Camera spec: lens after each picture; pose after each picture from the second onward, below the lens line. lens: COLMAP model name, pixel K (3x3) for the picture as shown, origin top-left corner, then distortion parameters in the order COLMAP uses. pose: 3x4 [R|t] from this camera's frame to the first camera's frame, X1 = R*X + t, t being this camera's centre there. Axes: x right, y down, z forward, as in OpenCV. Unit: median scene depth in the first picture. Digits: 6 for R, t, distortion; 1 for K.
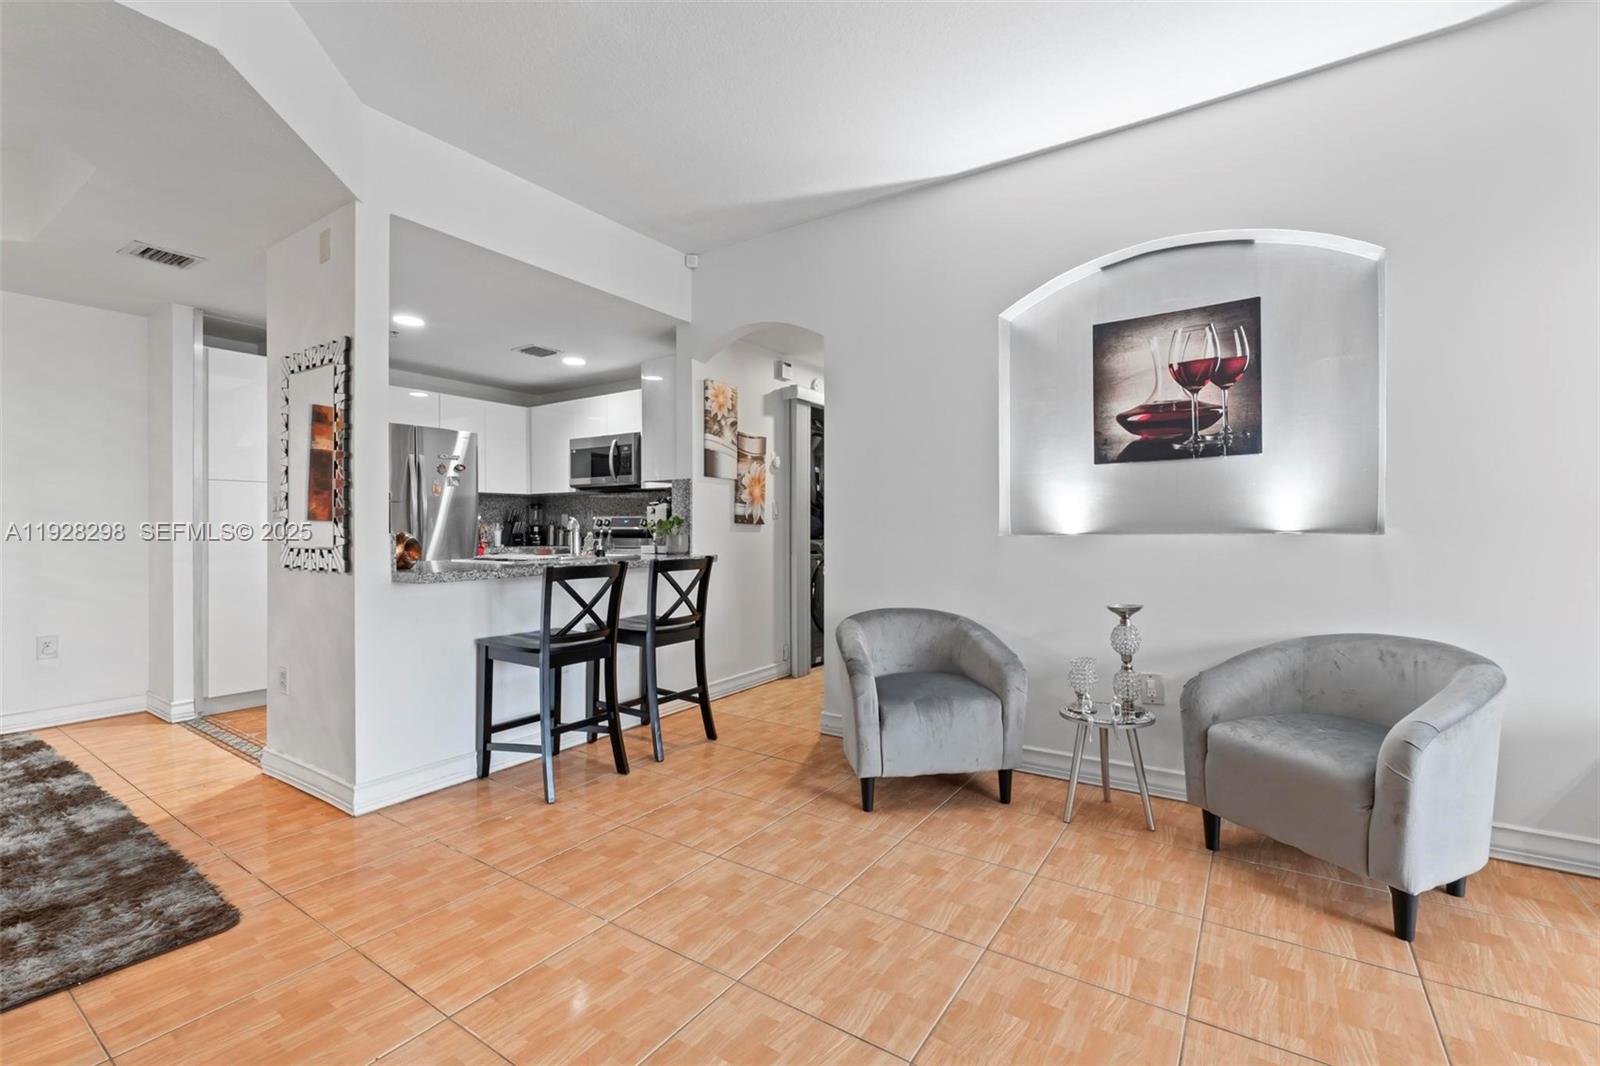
lens RADIAL K [[685.5, 0, 802.7], [0, 685.5, 526.2], [0, 0, 1]] dist [-0.009646, -0.000323]
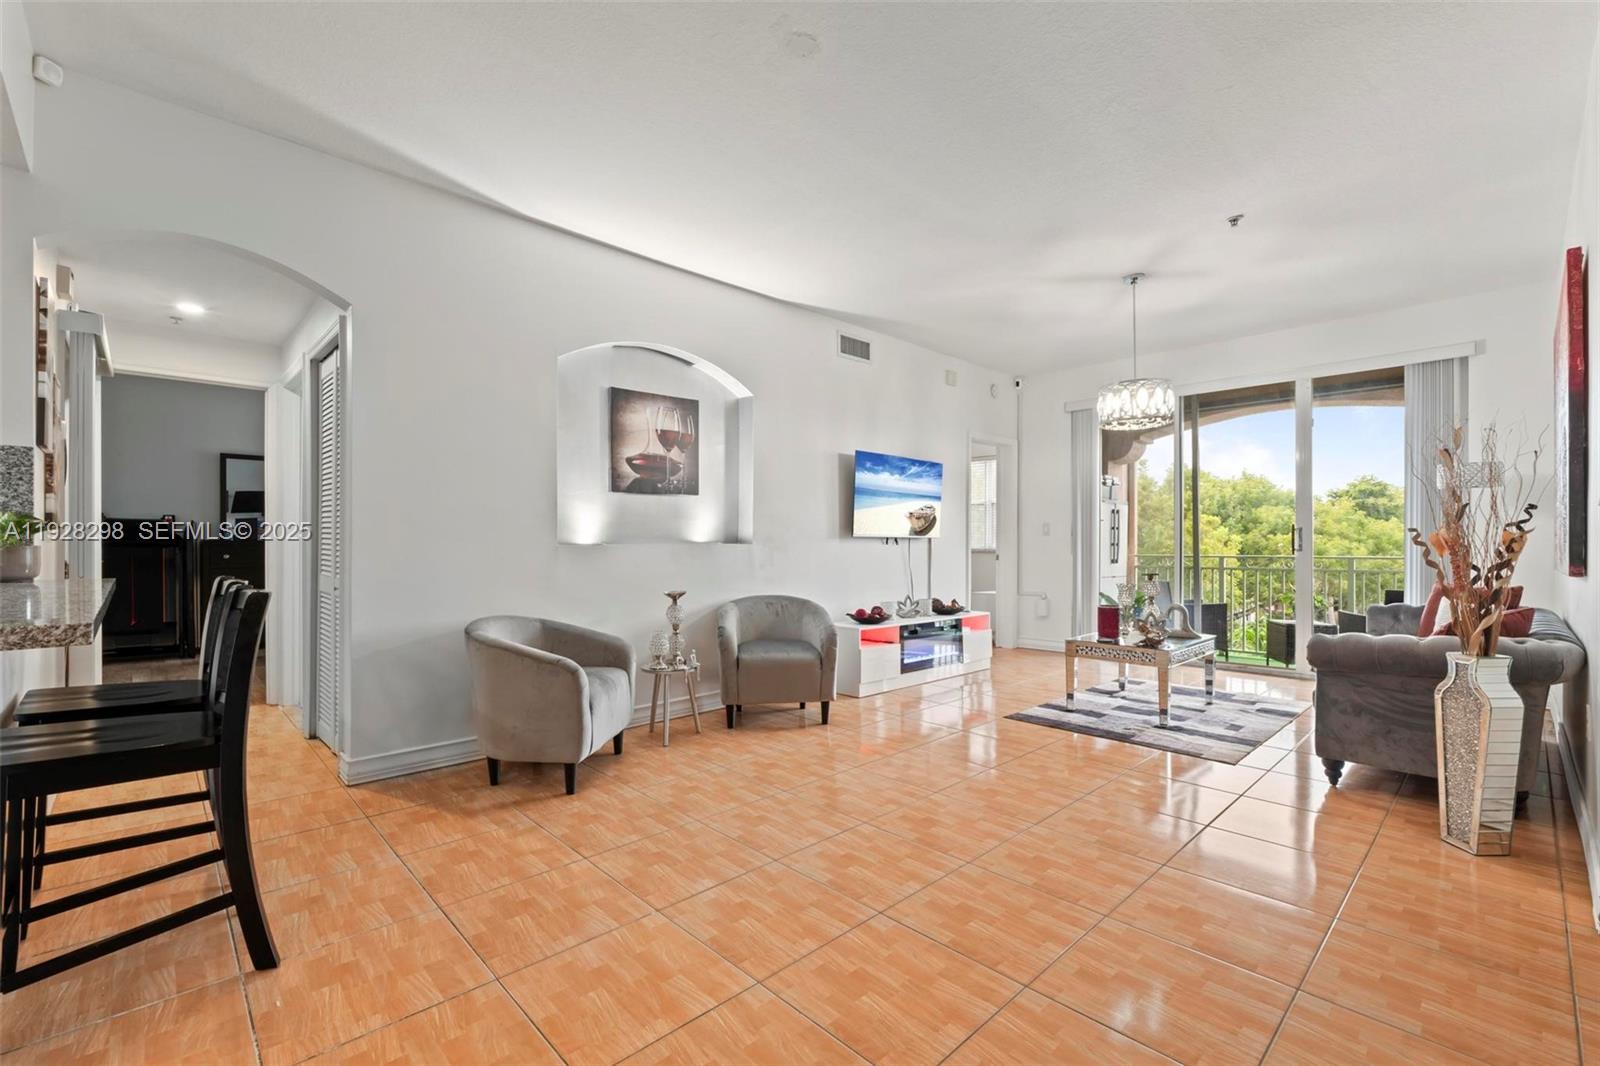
lens RADIAL K [[685.5, 0, 802.4], [0, 685.5, 538.7], [0, 0, 1]] dist [-0.009646, -0.000323]
pose [[0.213139, 0.009840, 0.976972, -0.873350], [-0.007093, 0.999939, -0.008524, 0.010521], [-0.976996, -0.005113, 0.213195, 0.387928]]
